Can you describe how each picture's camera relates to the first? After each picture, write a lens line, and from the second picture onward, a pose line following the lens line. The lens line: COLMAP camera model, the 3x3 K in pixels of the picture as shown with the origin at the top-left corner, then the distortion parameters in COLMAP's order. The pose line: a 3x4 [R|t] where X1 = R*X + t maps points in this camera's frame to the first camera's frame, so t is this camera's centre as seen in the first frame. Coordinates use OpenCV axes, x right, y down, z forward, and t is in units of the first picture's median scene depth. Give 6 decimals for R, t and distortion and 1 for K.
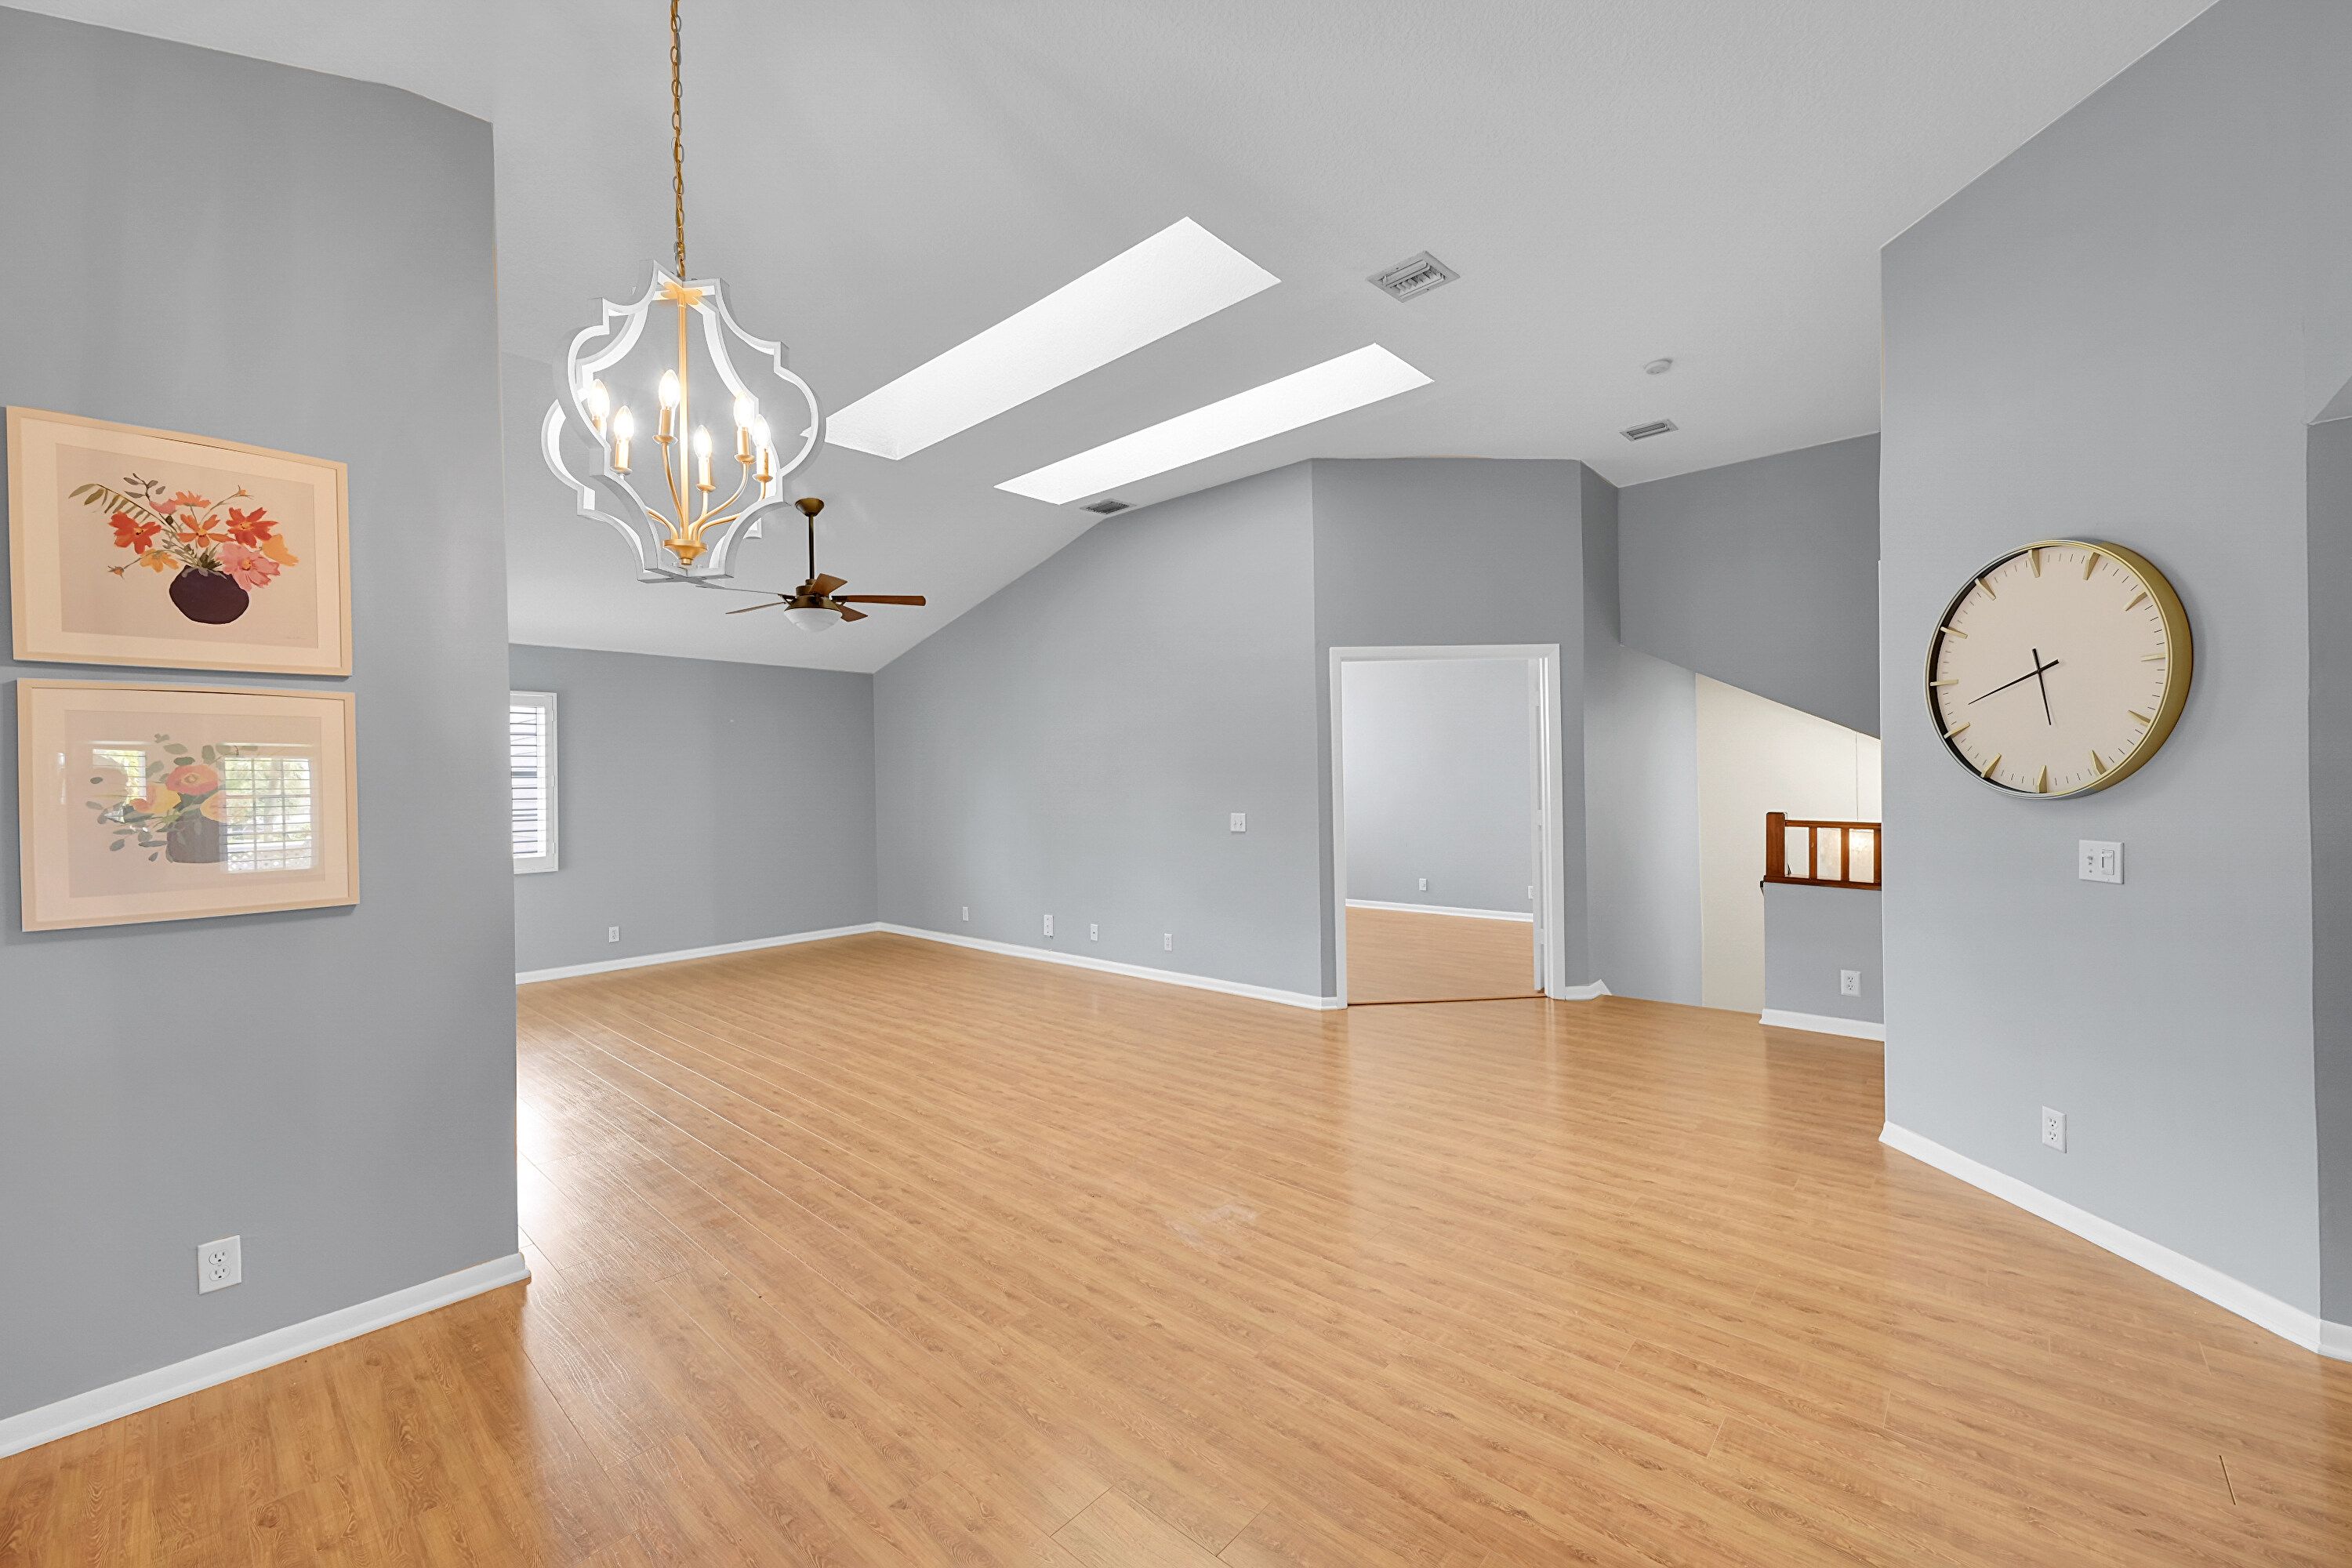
lens RADIAL K [[926.3, 0, 1183.8], [0, 926.3, 771.7], [0, 0, 1]] dist [-0.000714, 0.000132]
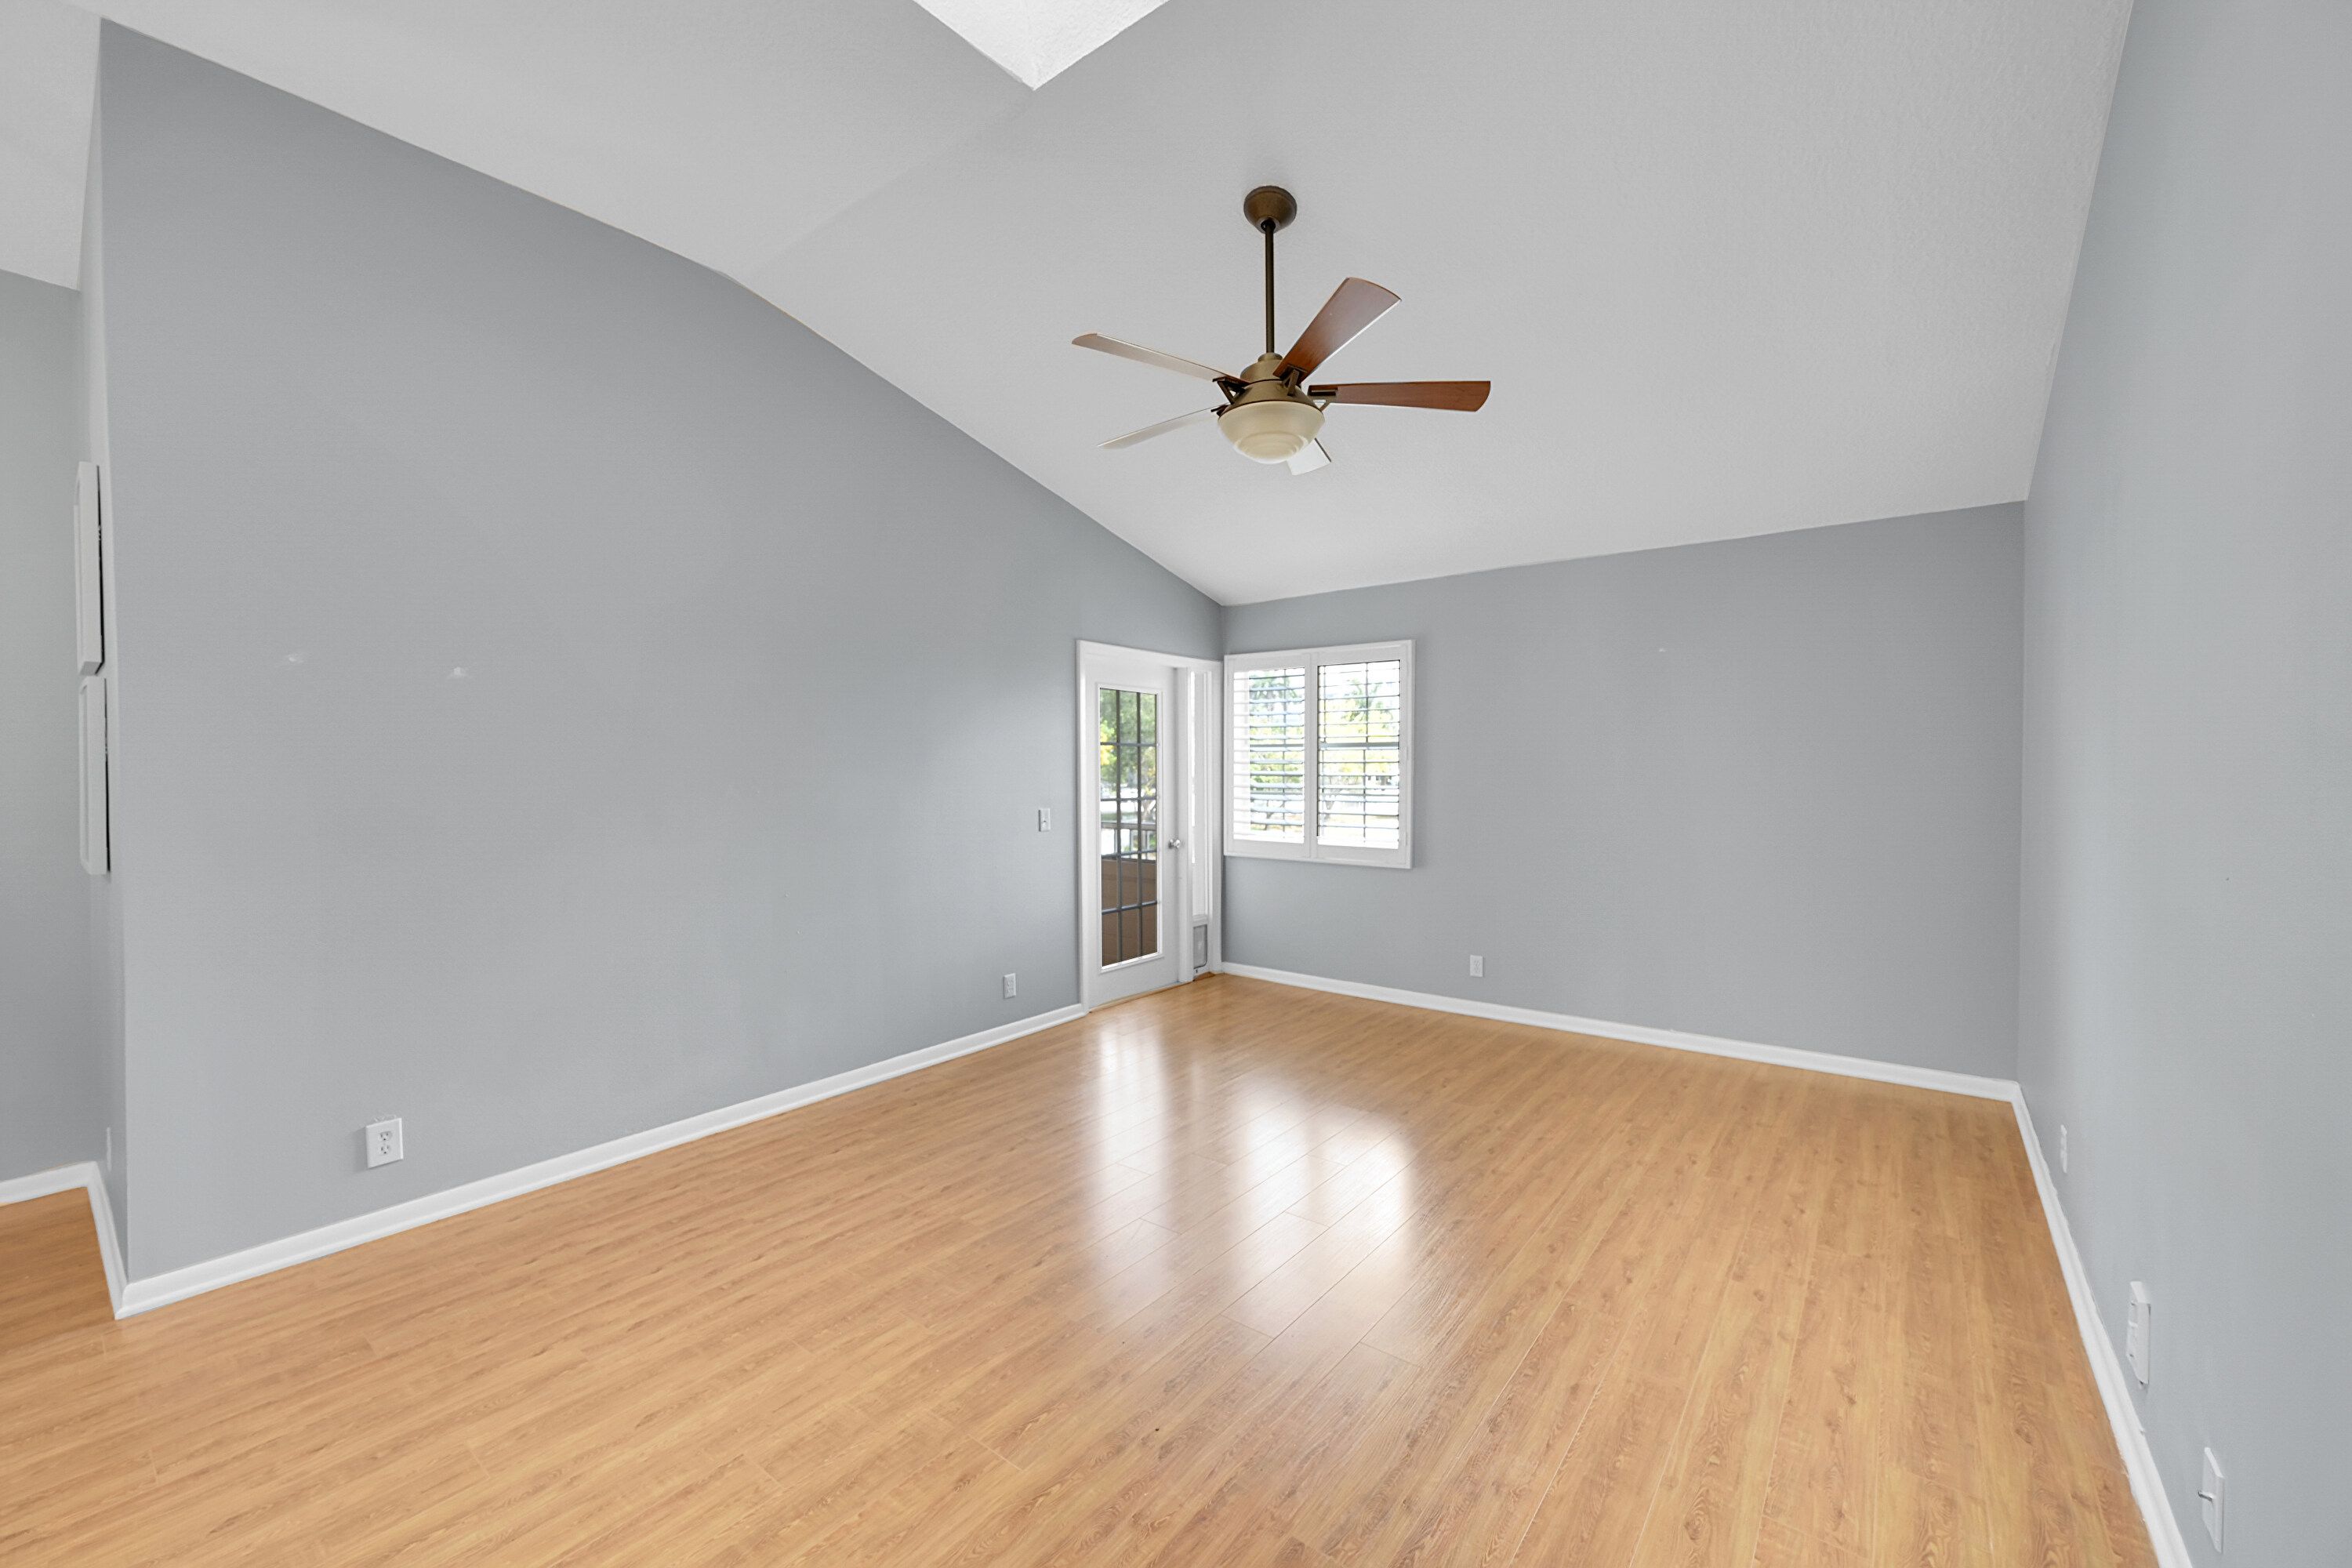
lens RADIAL K [[926.3, 0, 1181.9], [0, 926.3, 782.1], [0, 0, 1]] dist [-0.000714, 0.000132]
pose [[0.067388, 0.035214, -0.997105, 0.226180], [0.011526, 0.999283, 0.036070, 0.011587], [0.997660, -0.013923, 0.066934, 1.962094]]
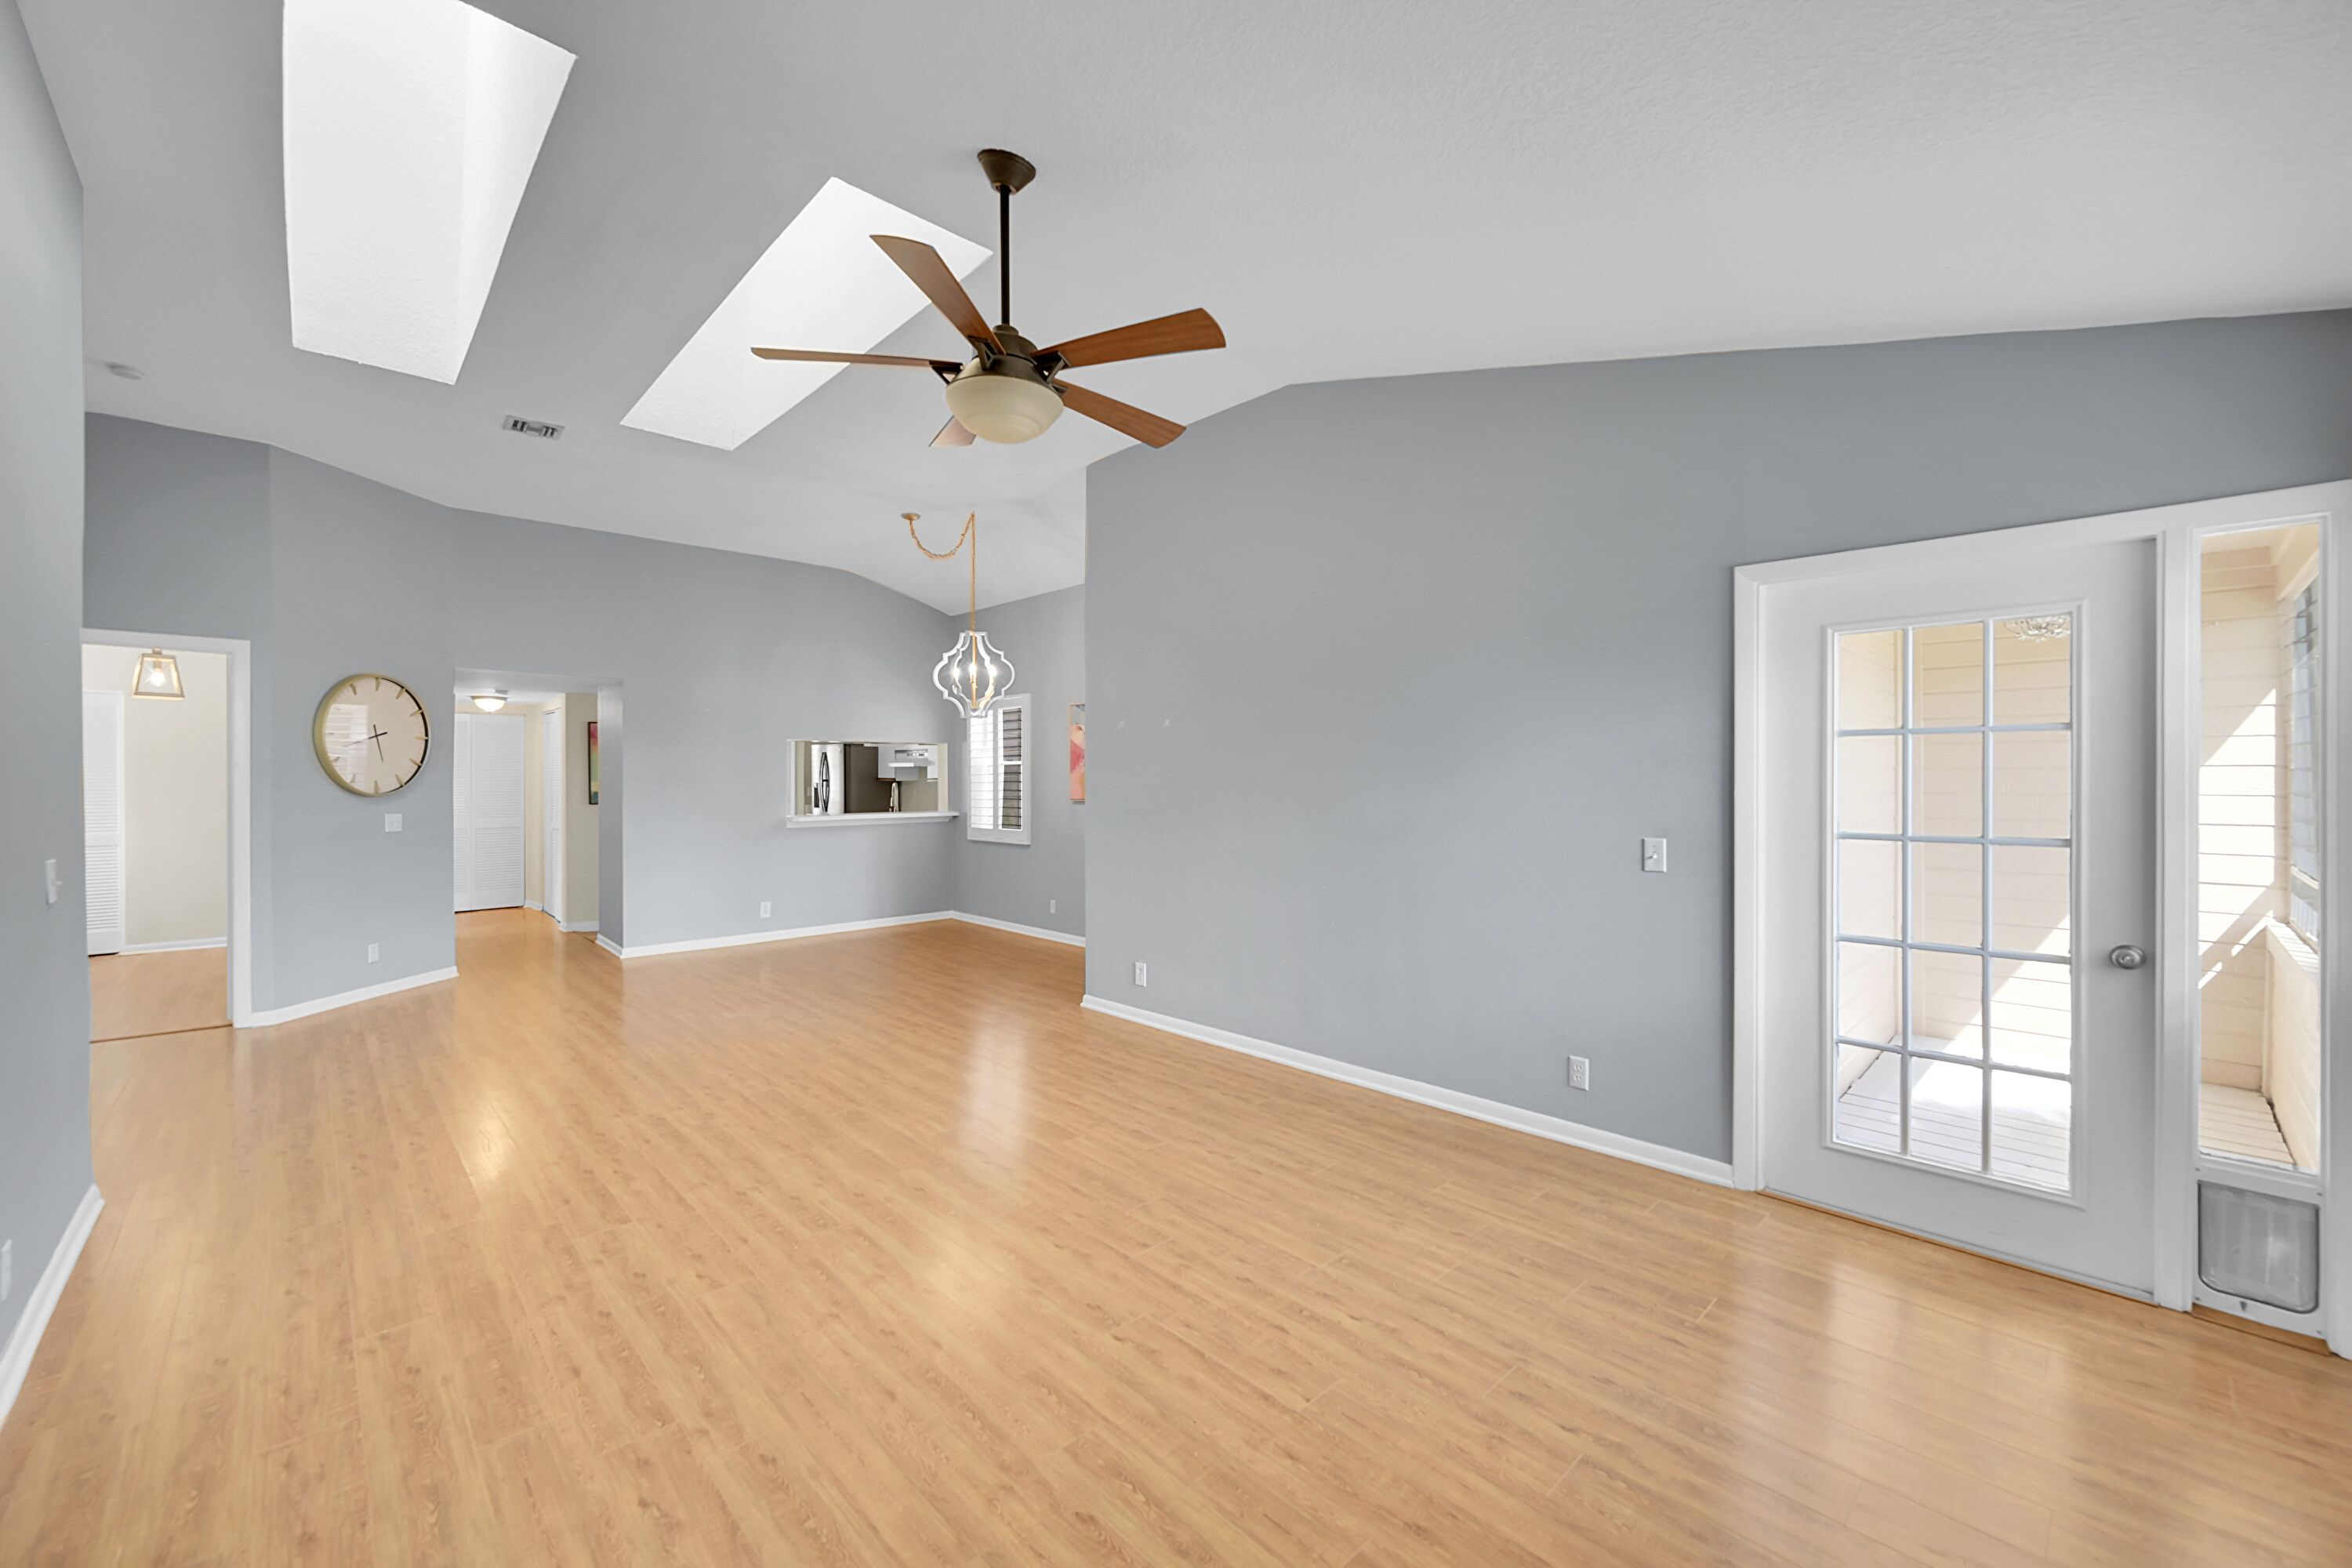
lens RADIAL K [[926.3, 0, 1179.4], [0, 926.3, 779.1], [0, 0, 1]] dist [-0.000714, 0.000132]
pose [[-0.996829, 0.020149, 0.076977, -1.106390], [0.019370, 0.999754, -0.010845, 0.050073], [-0.077177, -0.009319, -0.996974, 3.108143]]
